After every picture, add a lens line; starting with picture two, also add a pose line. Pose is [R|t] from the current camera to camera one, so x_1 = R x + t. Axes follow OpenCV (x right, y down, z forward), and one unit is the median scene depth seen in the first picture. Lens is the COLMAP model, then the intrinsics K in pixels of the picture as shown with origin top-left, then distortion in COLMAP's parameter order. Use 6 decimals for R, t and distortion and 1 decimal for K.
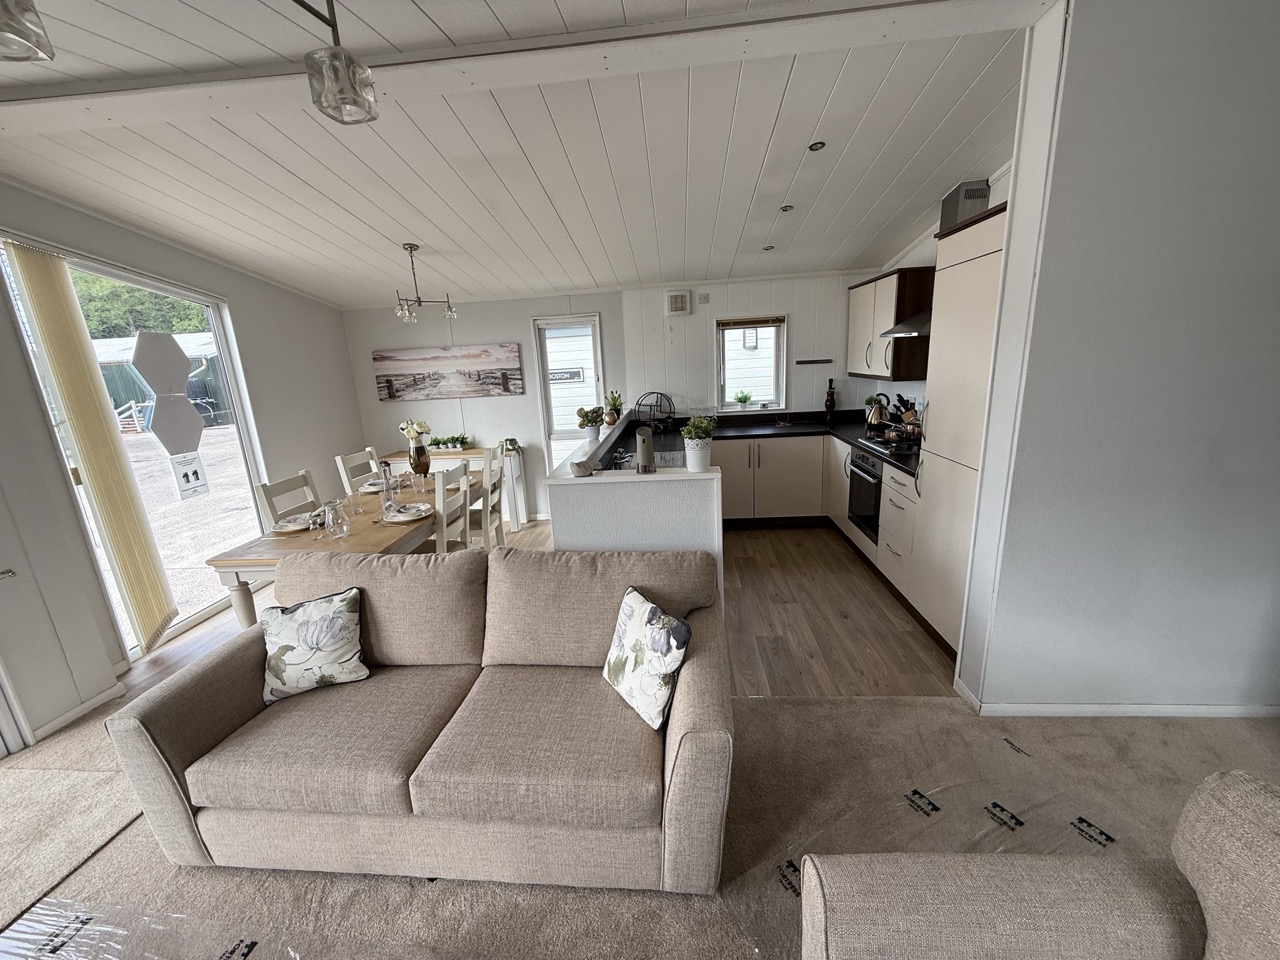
lens RADIAL K [[508.7, 0, 637.3], [0, 508.7, 480.2], [0, 0, 1]] dist [0.001237, -0.000270]
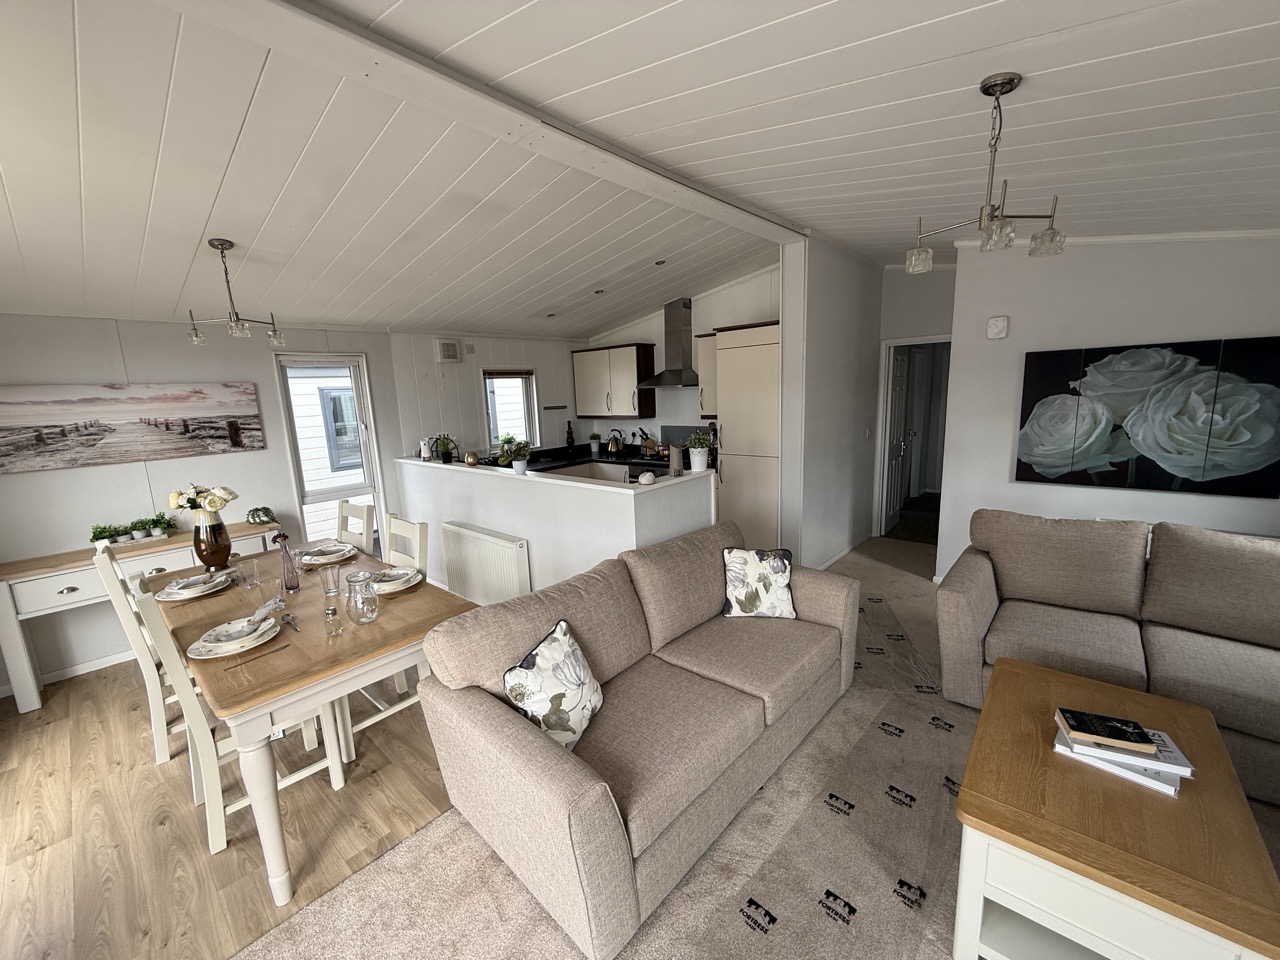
lens RADIAL K [[508.7, 0, 639.3], [0, 508.7, 478.4], [0, 0, 1]] dist [0.001237, -0.000270]
pose [[0.610467, -0.105700, 0.784957, -0.499098], [0.196476, 0.980288, -0.020798, 0.000410], [-0.767286, 0.166922, 0.619201, 0.109921]]
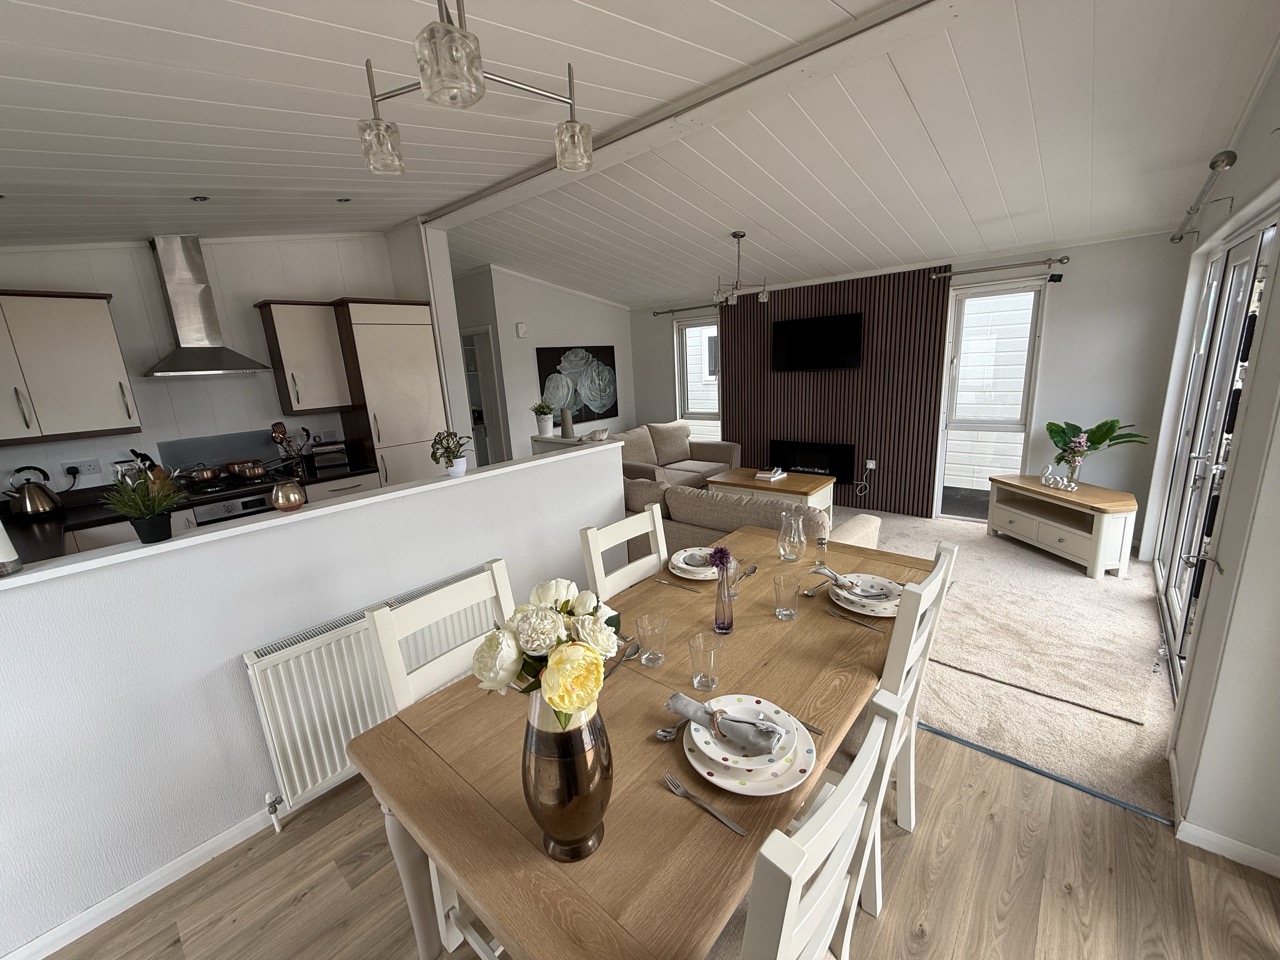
lens RADIAL K [[508.7, 0, 637.5], [0, 508.7, 476.7], [0, 0, 1]] dist [0.001237, -0.000270]
pose [[-0.788741, -0.044133, 0.613140, -0.475127], [0.238504, 0.897318, 0.371399, -0.227287], [-0.566572, 0.439174, -0.697225, 1.048364]]
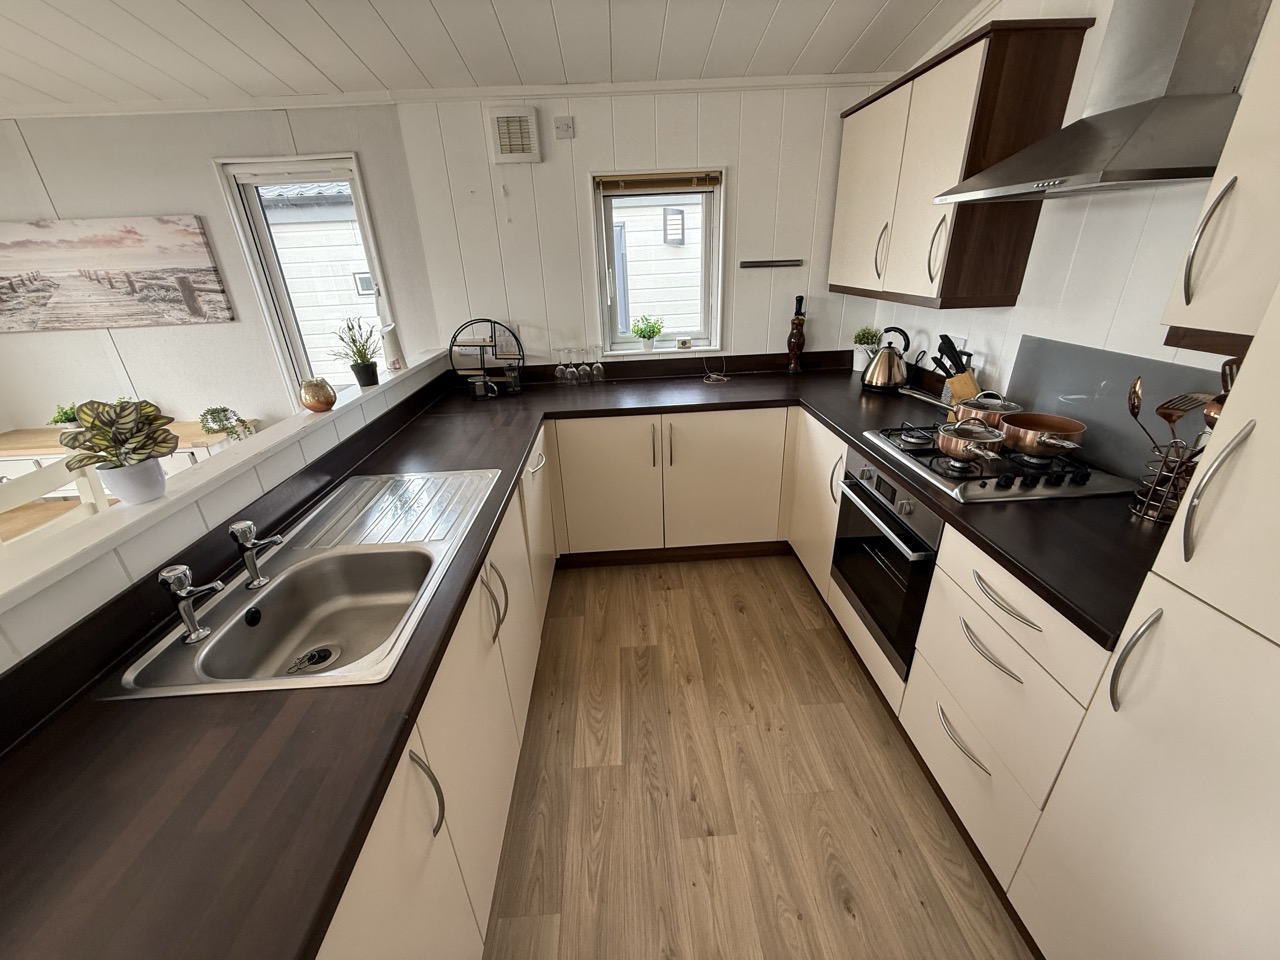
lens RADIAL K [[508.7, 0, 636.5], [0, 508.7, 480.8], [0, 0, 1]] dist [0.001237, -0.000270]
pose [[0.992880, -0.034119, 0.114126, 0.126240], [0.013936, 0.984793, 0.173170, -0.095041], [-0.118299, -0.170346, 0.978257, 0.423020]]
